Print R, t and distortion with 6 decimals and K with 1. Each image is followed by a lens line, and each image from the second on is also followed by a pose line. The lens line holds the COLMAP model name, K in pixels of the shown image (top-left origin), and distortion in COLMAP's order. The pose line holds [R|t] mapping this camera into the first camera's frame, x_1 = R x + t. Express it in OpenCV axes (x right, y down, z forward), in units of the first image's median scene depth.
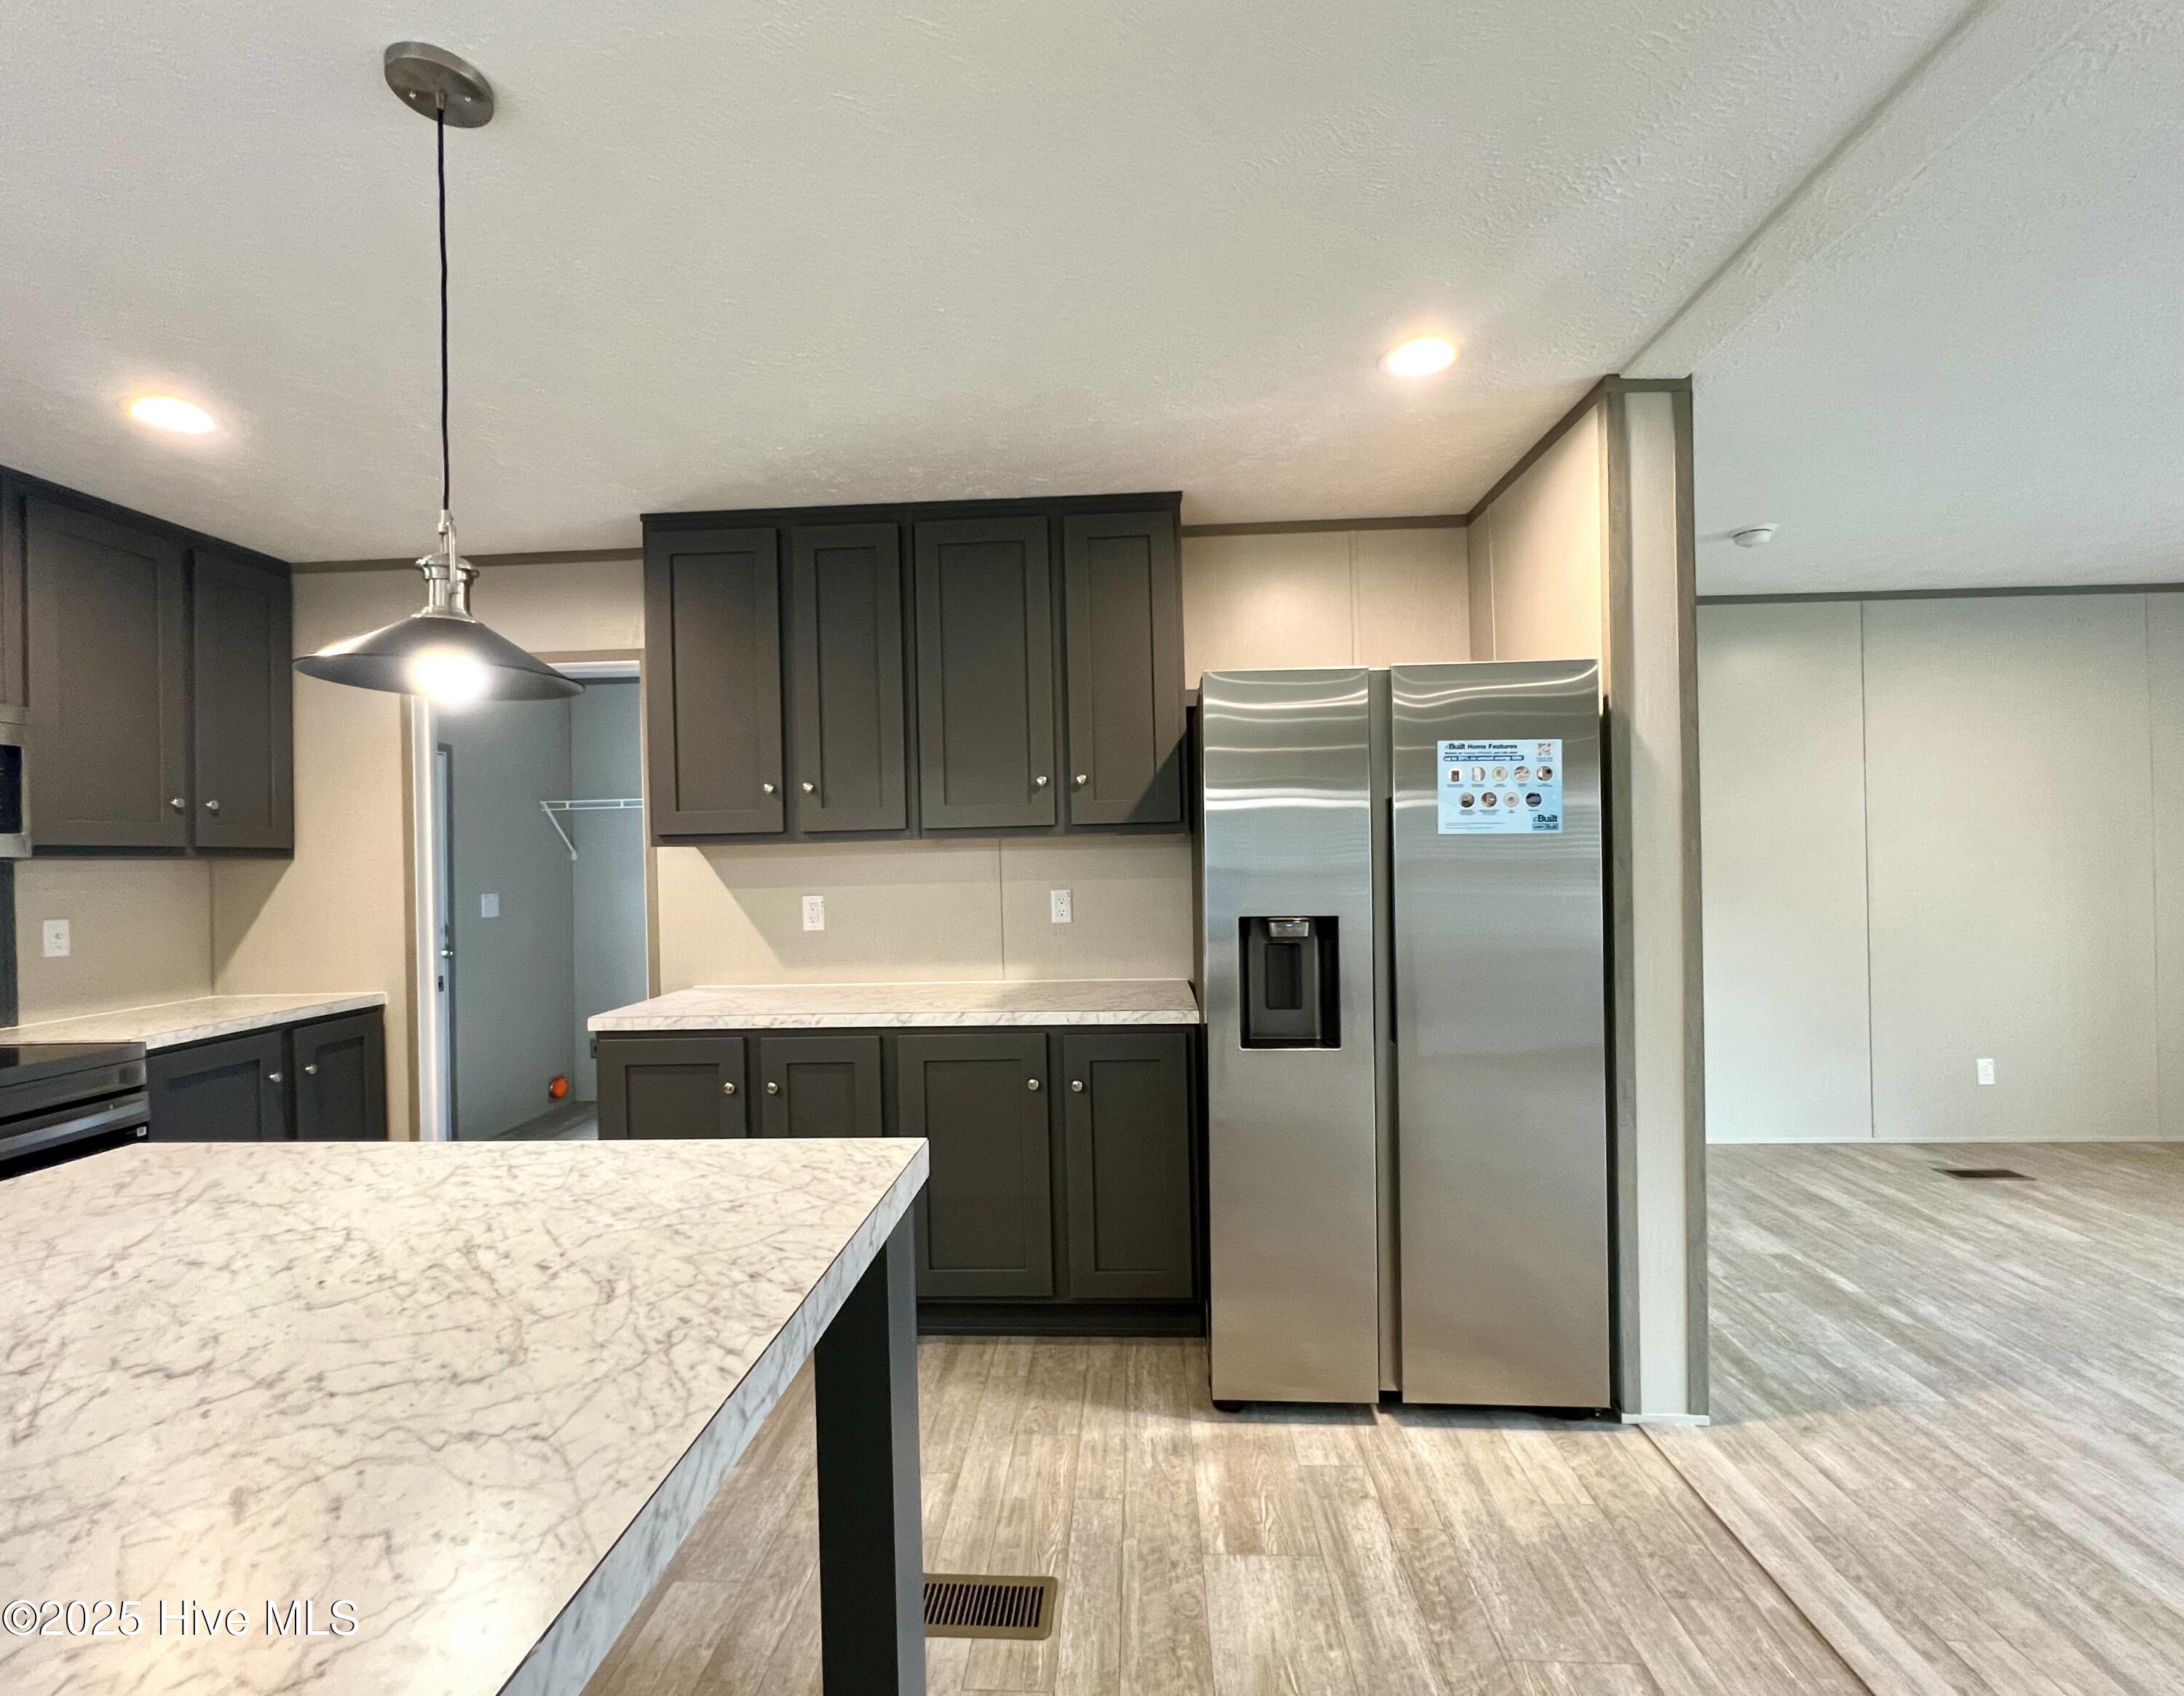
lens RADIAL K [[942.7, 0, 1095.8], [0, 942.7, 850.9], [0, 0, 1]] dist [-0.001157, -0.000416]
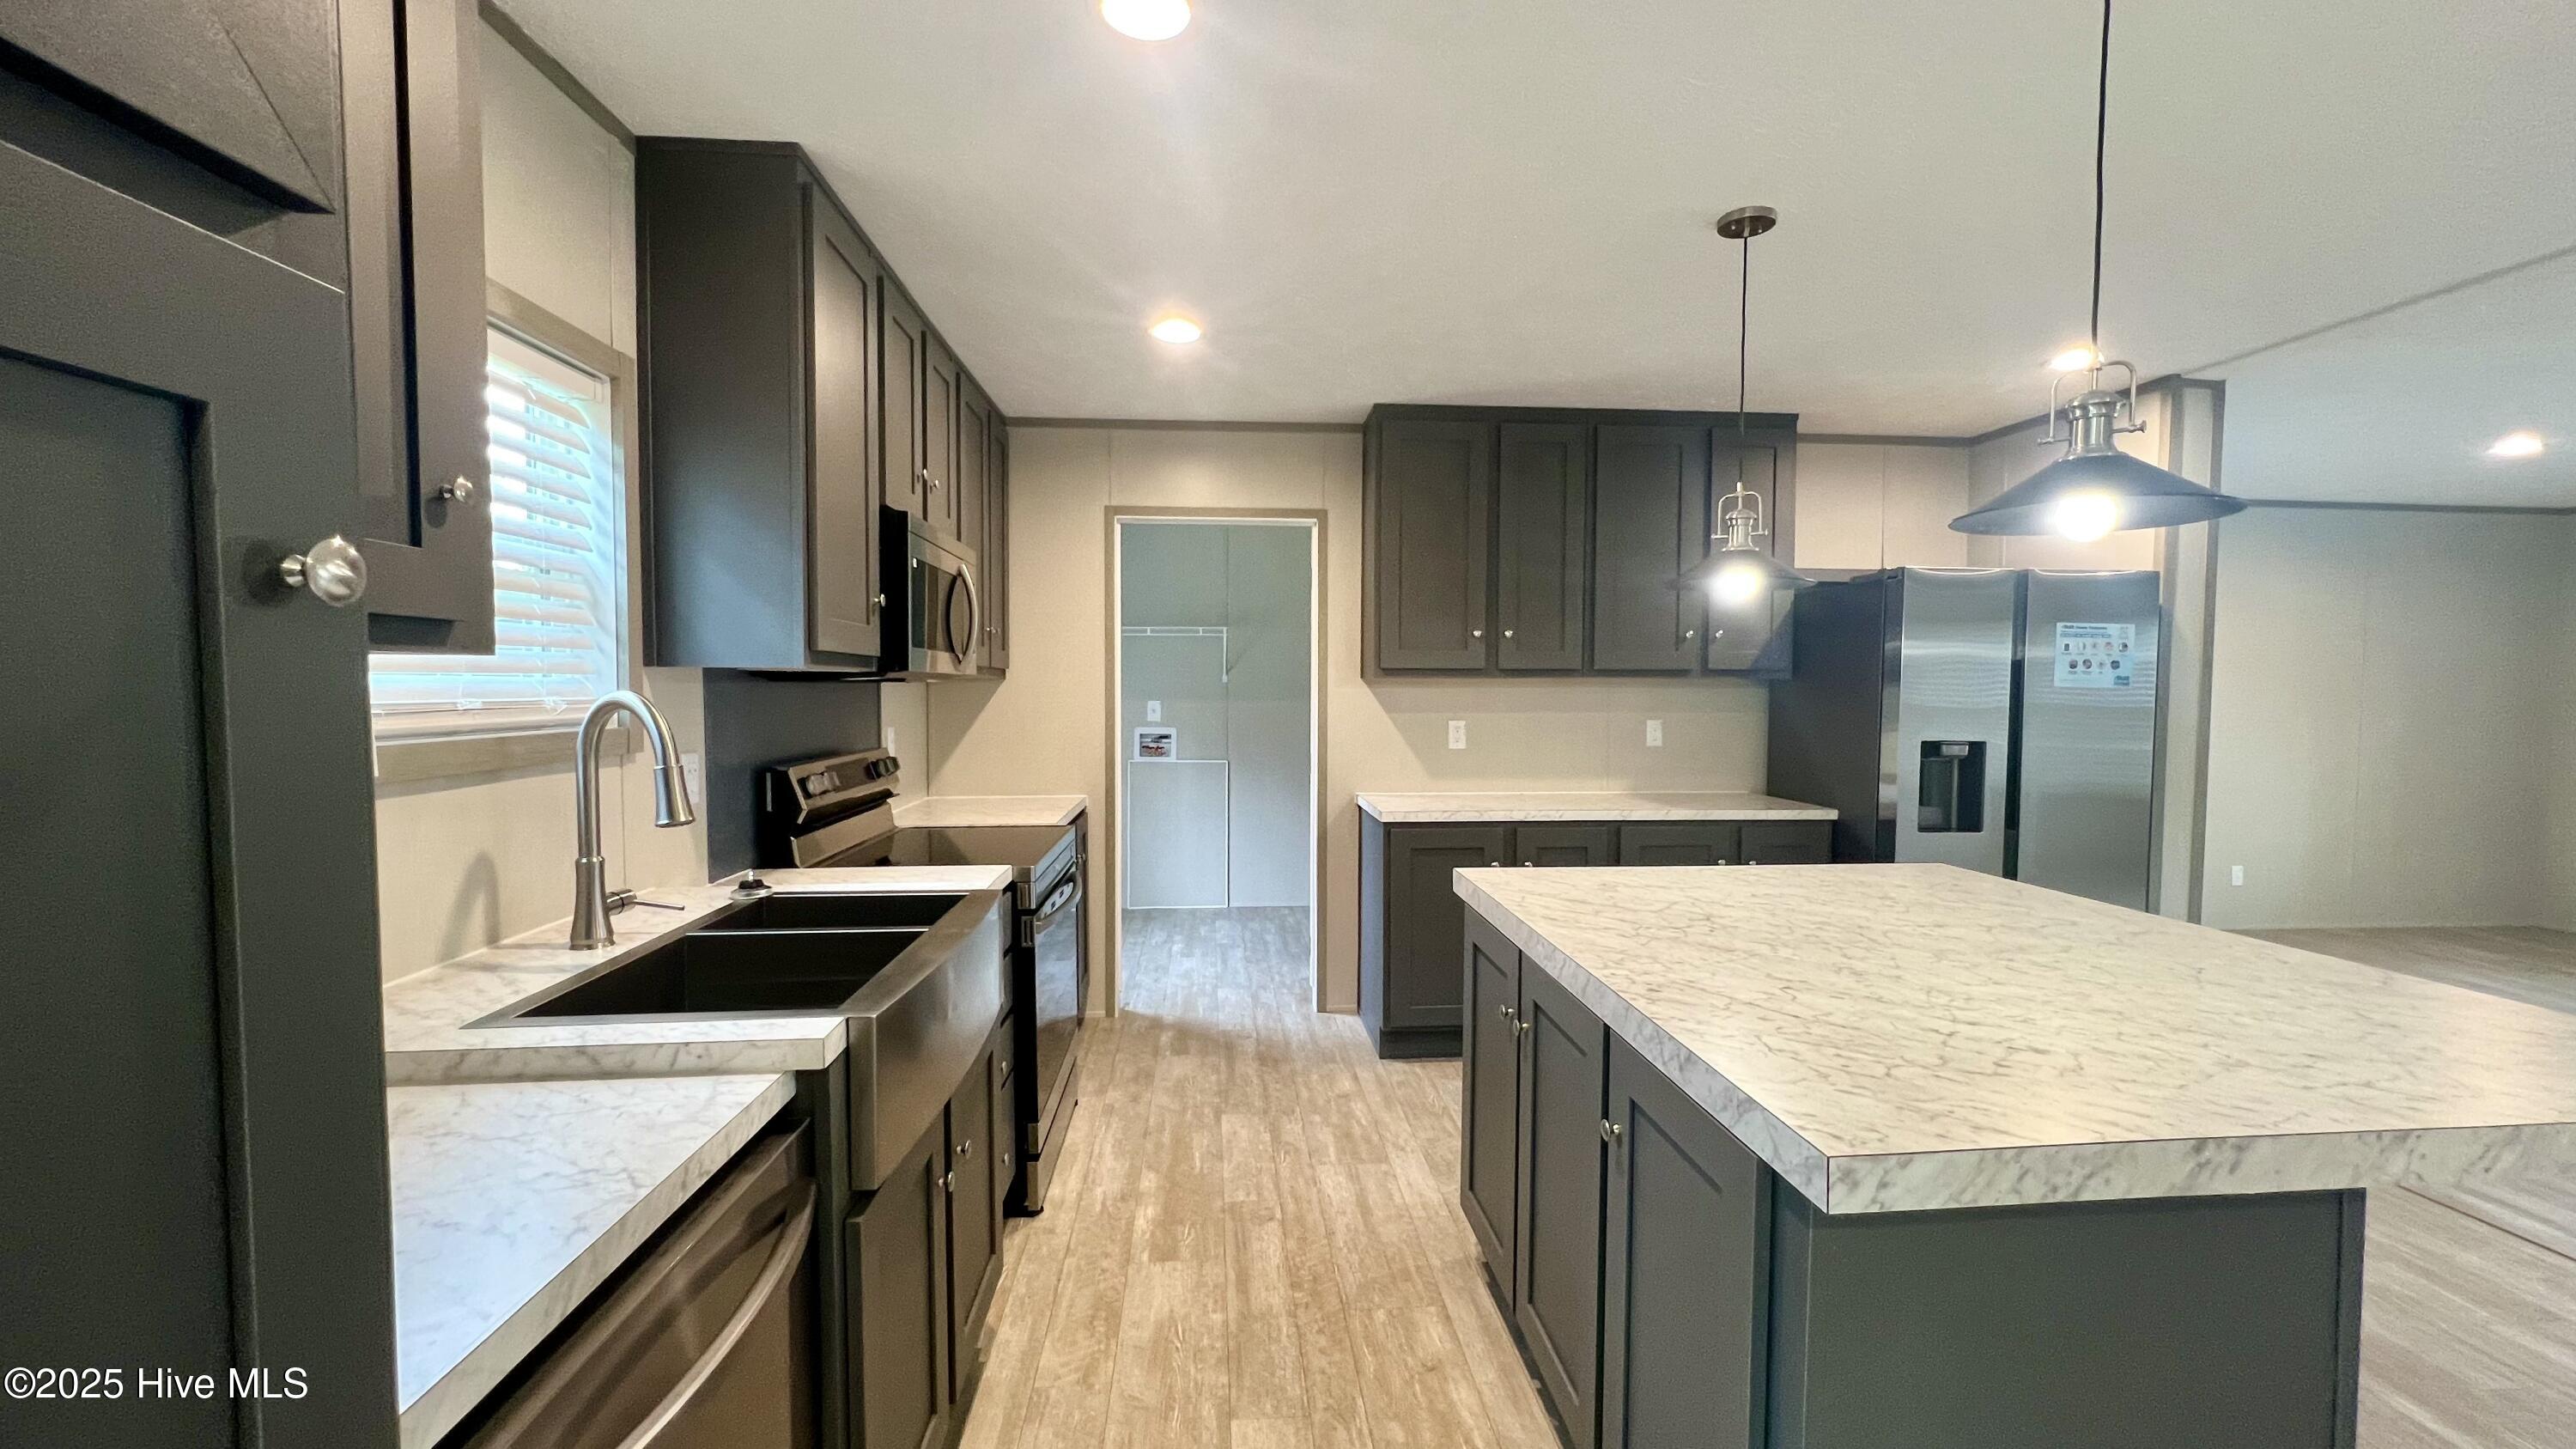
lens RADIAL K [[1018.7, 0, 1289.6], [0, 1018.7, 731.9], [0, 0, 1]] dist [-0.002386, -0.000410]
pose [[0.992288, 0.019924, 0.122343, -0.992619], [-0.025903, 0.998536, 0.047477, 0.007890], [-0.121218, -0.050280, 0.991352, -0.417333]]
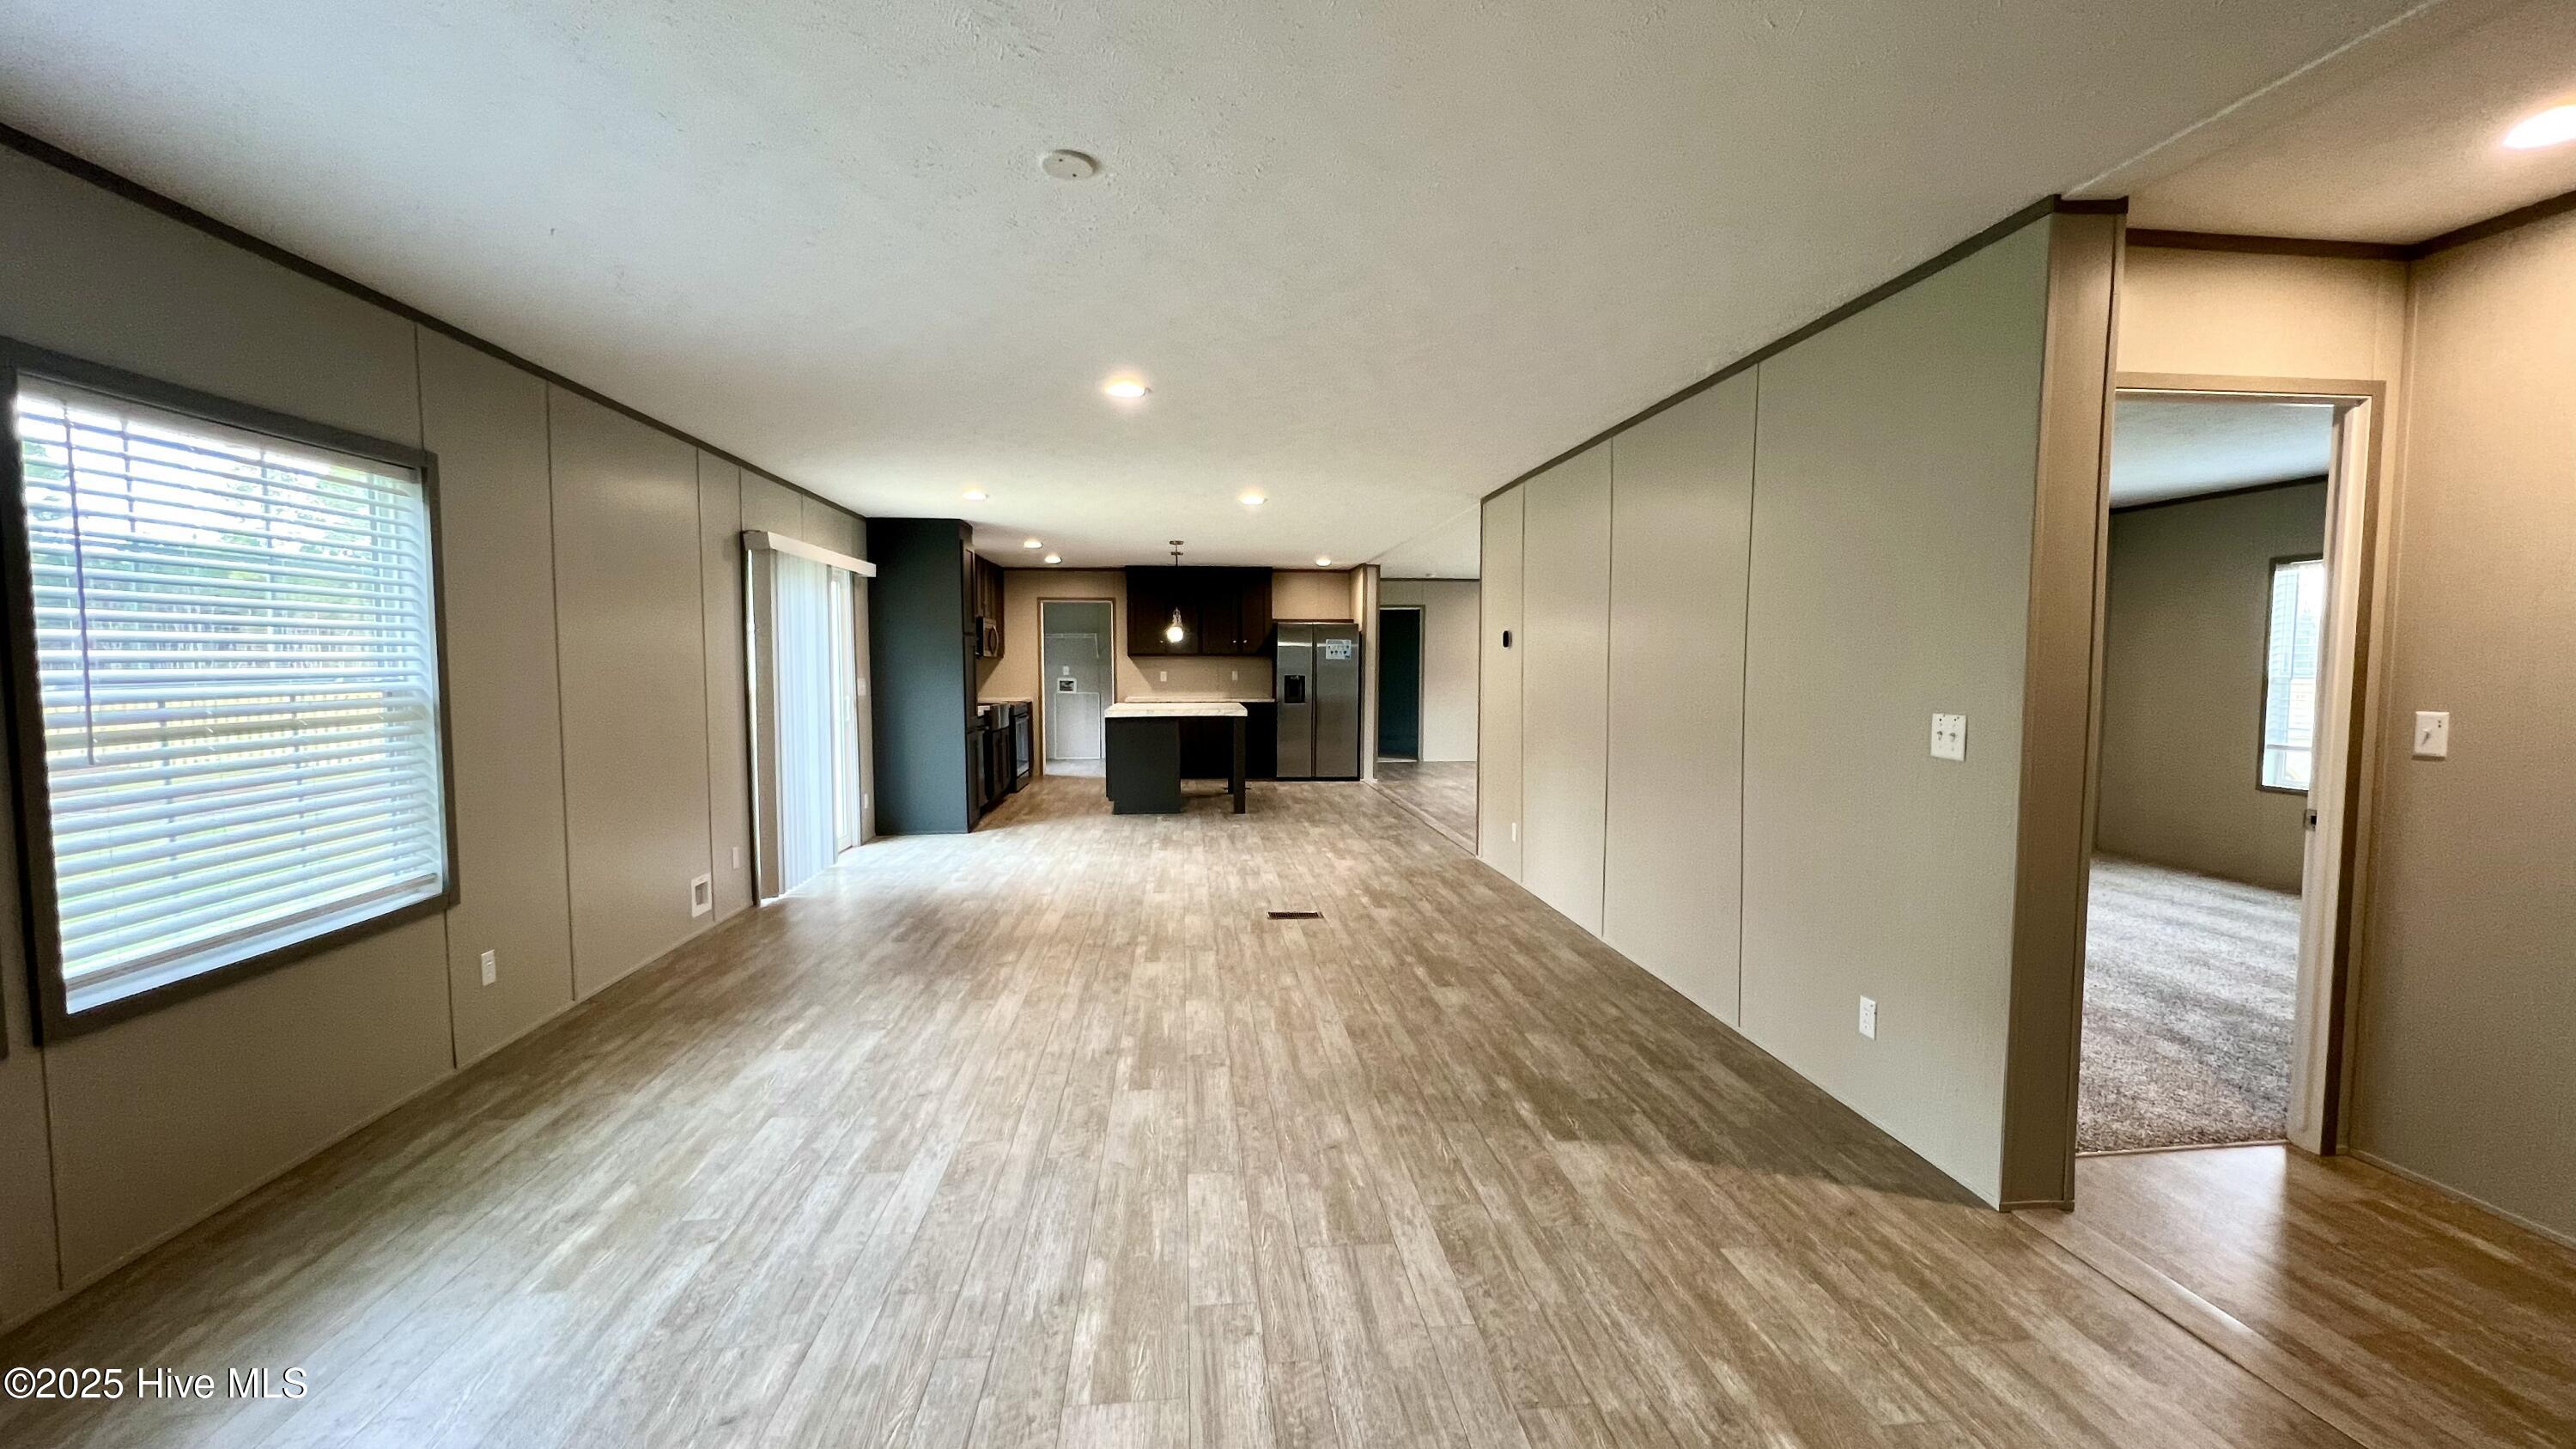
lens RADIAL K [[1018.7, 0, 1289.6], [0, 1018.7, 731.9], [0, 0, 1]] dist [-0.002386, -0.000410]
pose [[0.988779, 0.011660, 0.148929, -0.581082], [-0.022819, 0.997038, 0.073444, -0.023931], [-0.147631, -0.076018, 0.986117, -4.074592]]
